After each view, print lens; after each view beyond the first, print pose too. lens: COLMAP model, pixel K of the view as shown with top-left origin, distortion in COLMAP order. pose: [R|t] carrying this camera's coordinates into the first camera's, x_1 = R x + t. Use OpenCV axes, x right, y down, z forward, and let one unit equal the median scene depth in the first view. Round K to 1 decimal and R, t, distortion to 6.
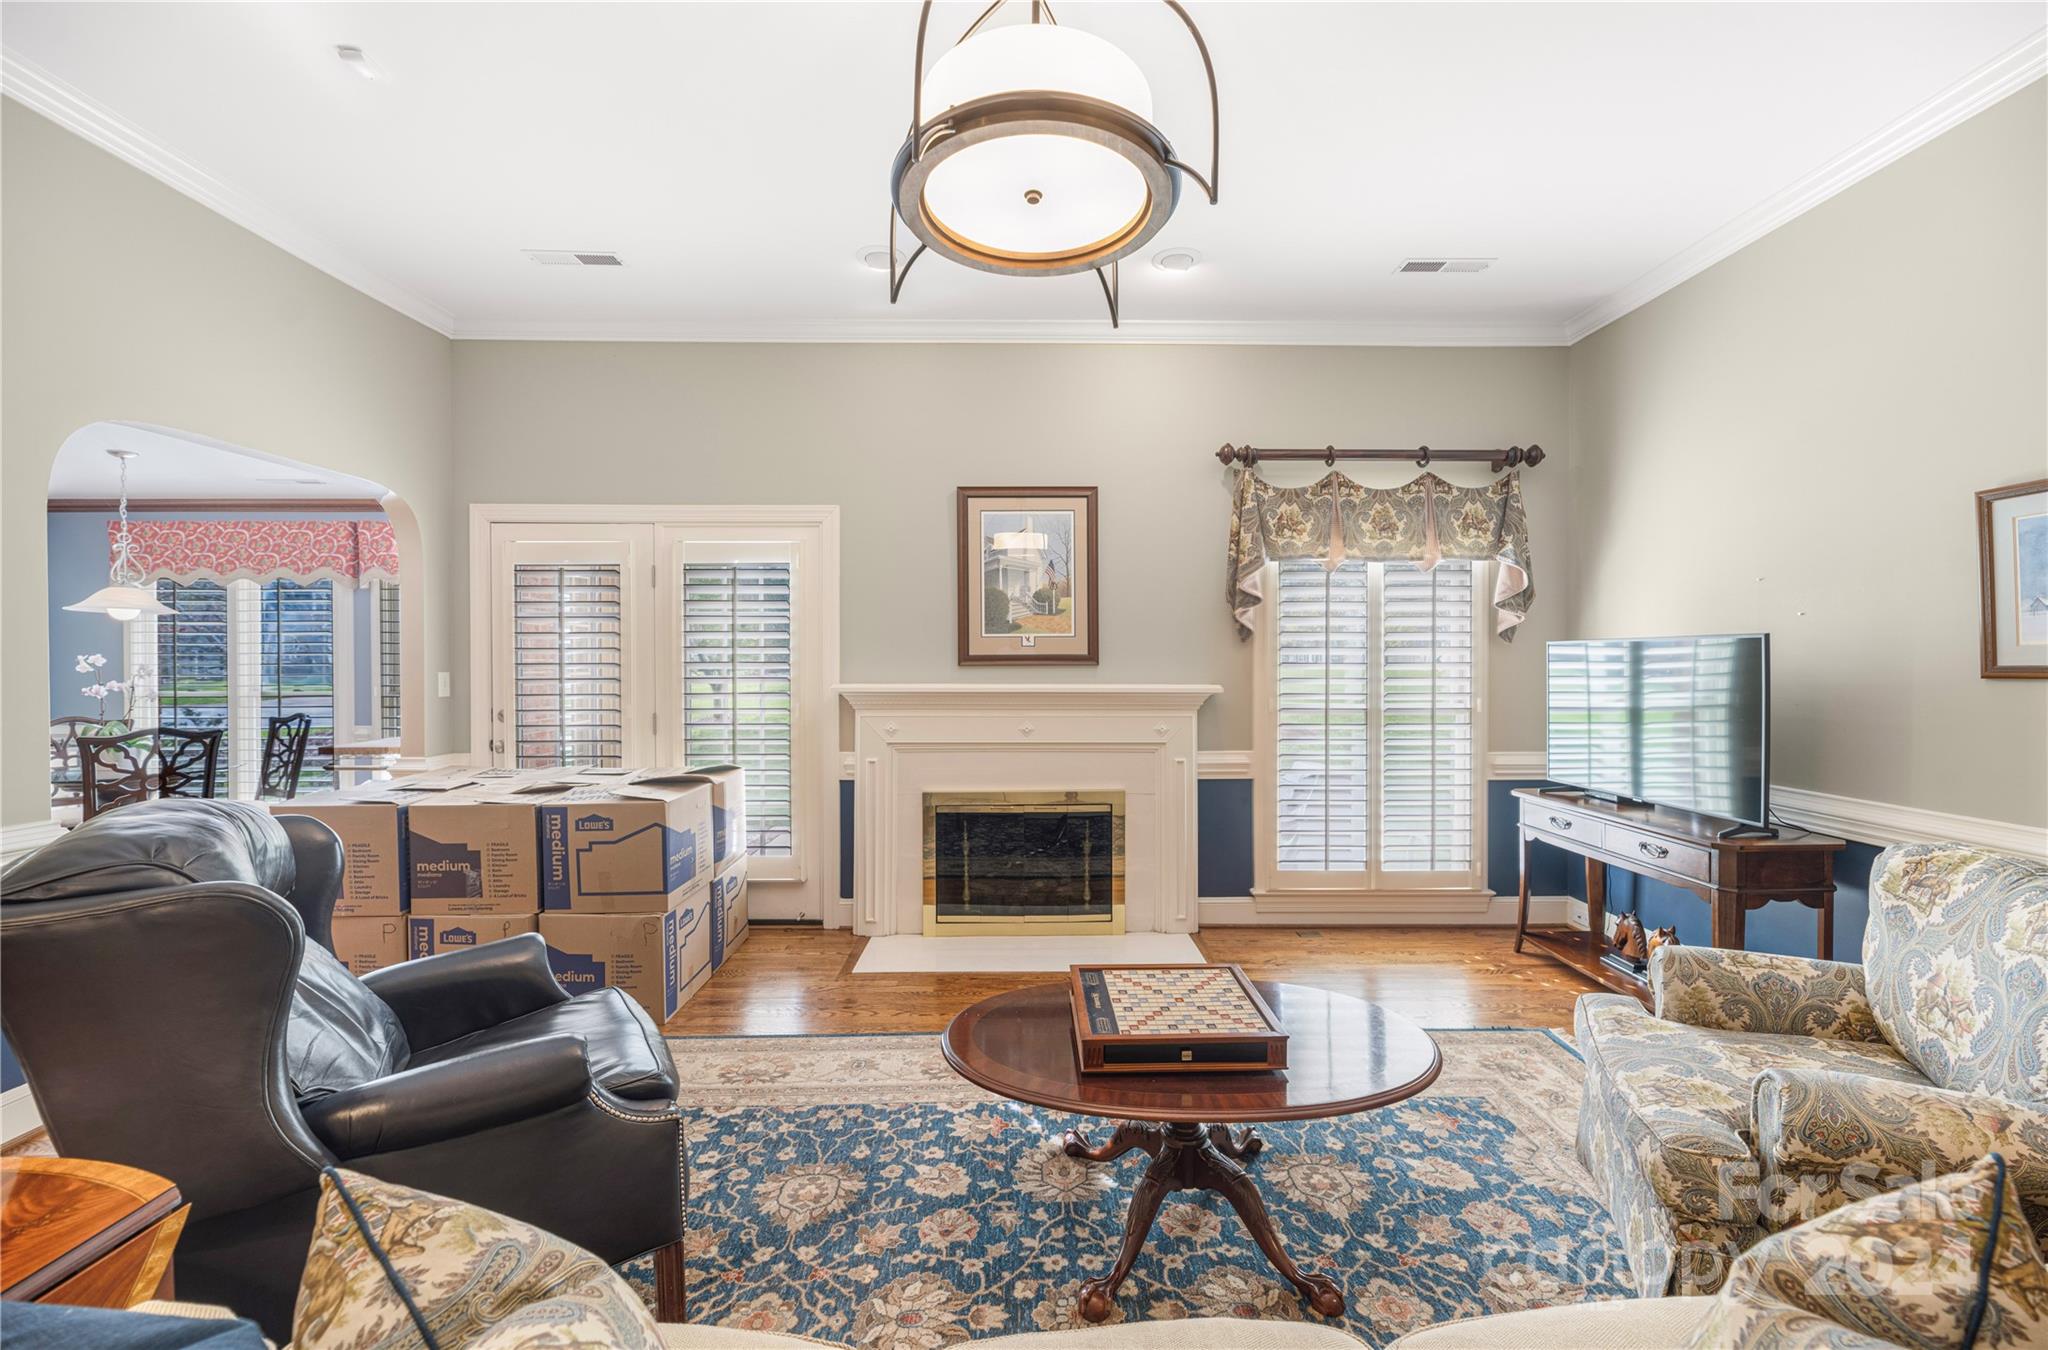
lens RADIAL K [[811.6, 0, 1028.7], [0, 811.6, 672.2], [0, 0, 1]] dist [-0.004485, -0.000714]
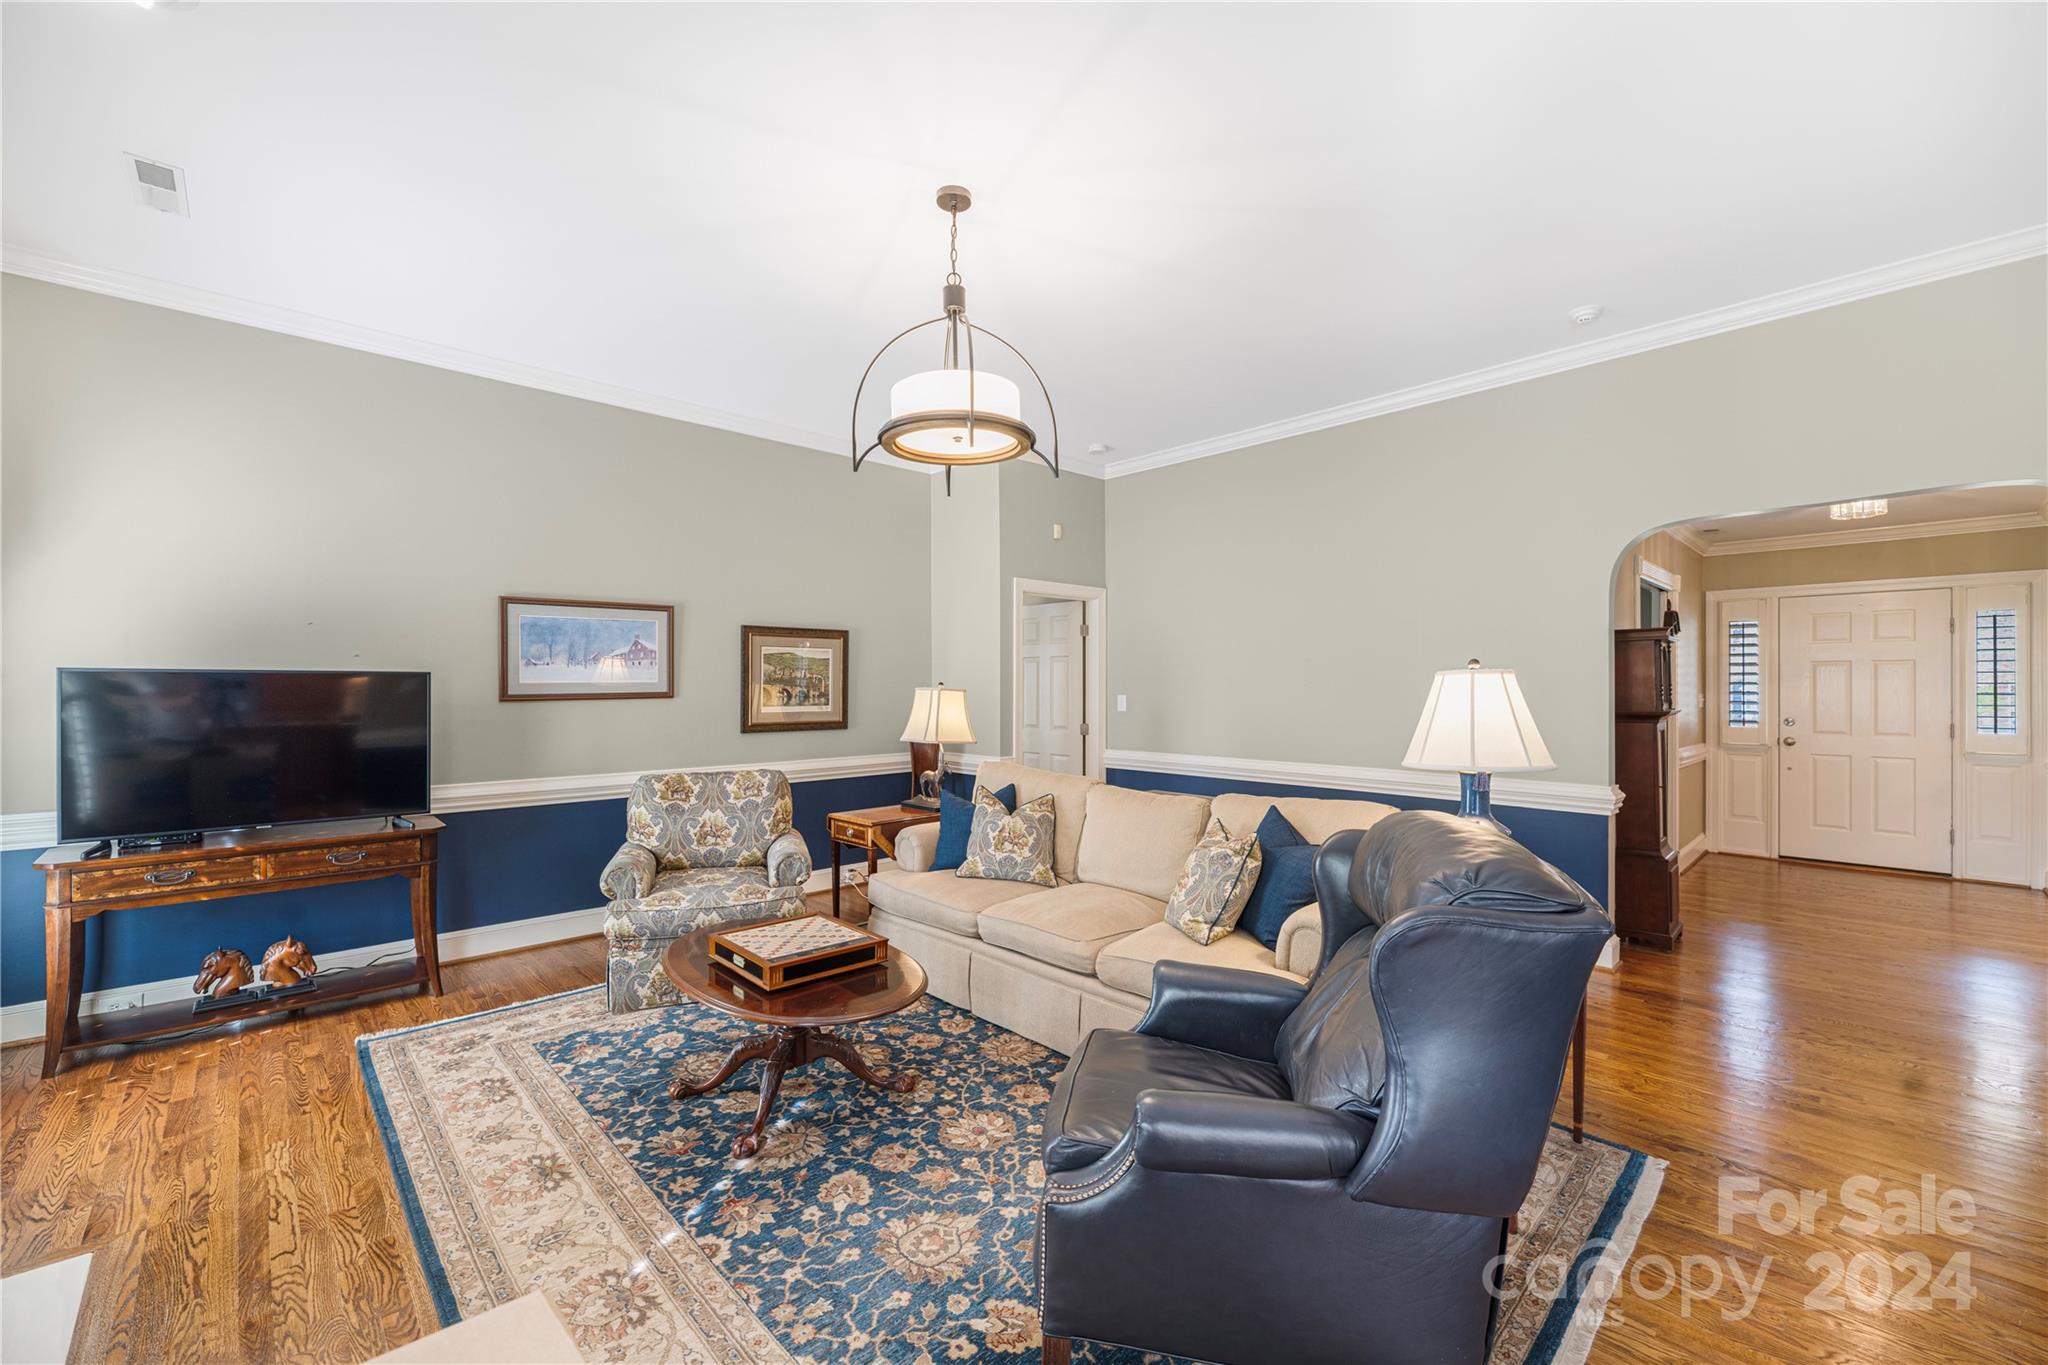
lens RADIAL K [[827.0, 0, 1017.0], [0, 827.0, 686.9], [0, 0, 1]] dist [-0.003219, -0.002502]
pose [[-0.664609, 0.001674, 0.747190, -1.105268], [0.008091, 0.999955, 0.004957, -0.029741], [-0.747148, 0.009340, -0.664592, 1.610138]]
